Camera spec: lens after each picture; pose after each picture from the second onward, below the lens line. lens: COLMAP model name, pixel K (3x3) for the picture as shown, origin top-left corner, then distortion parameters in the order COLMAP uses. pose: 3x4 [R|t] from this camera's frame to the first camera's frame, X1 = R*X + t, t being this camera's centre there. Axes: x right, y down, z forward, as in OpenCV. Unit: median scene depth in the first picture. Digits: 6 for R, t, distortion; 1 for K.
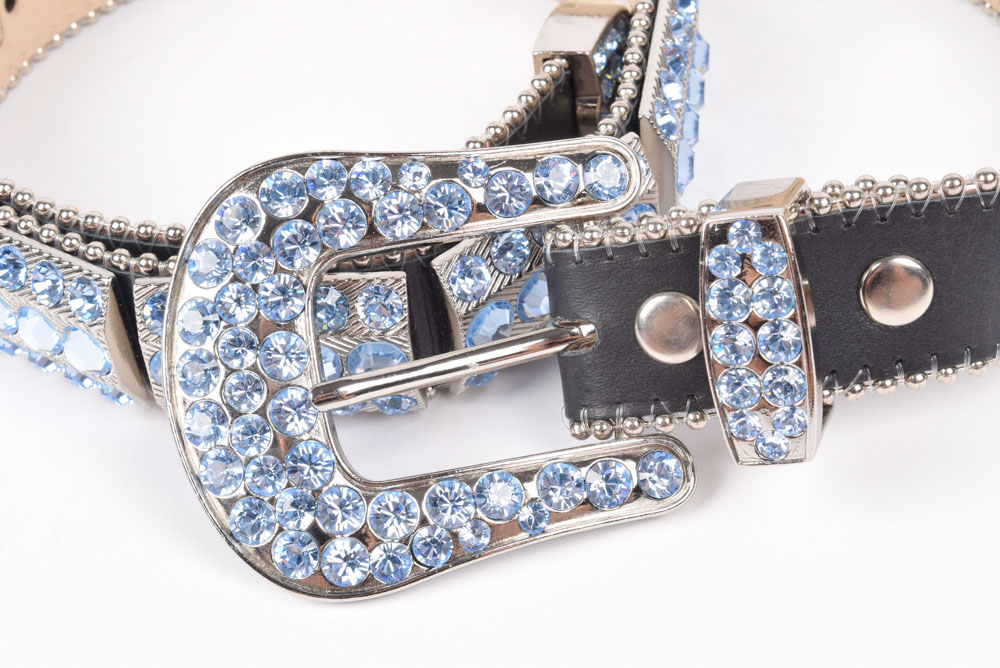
lens RADIAL K [[2231.9, 0, 498.5], [0, 2231.9, 333.6], [0, 0, 1]] dist [0.072270, 0.000000]
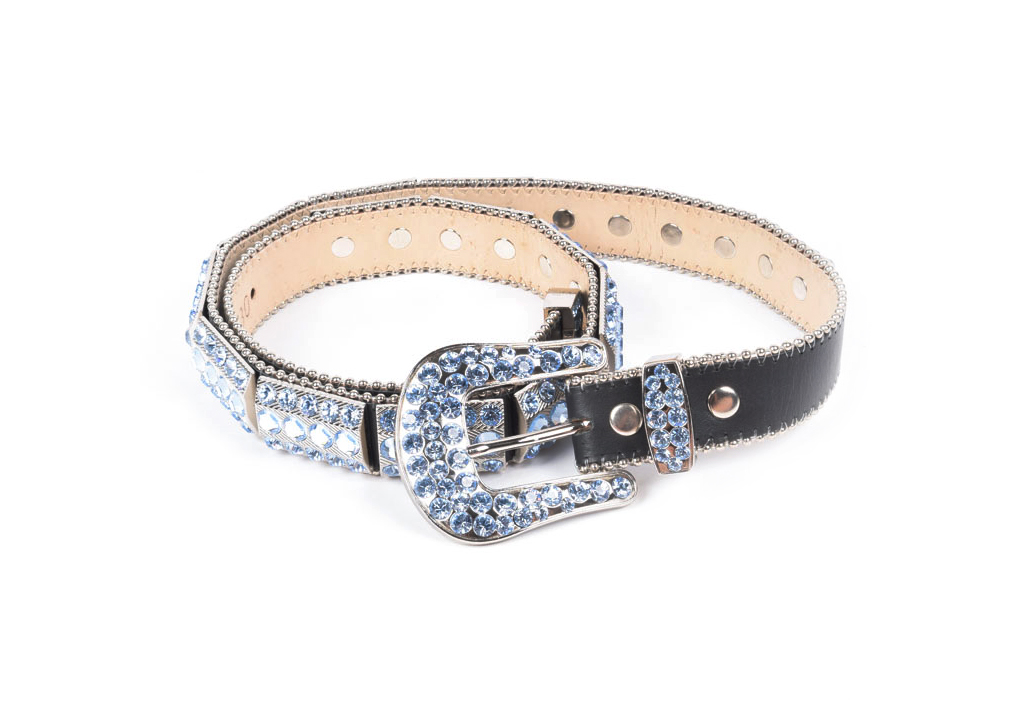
lens RADIAL K [[2528.8, 0, 506.5], [0, 2528.8, 361.6], [0, 0, 1]] dist [-0.045325, 0.000000]
pose [[0.991279, -0.005945, 0.131643, -0.367316], [0.028768, 0.984649, -0.172159, 0.366354], [-0.128599, 0.174444, 0.976233, -1.438030]]
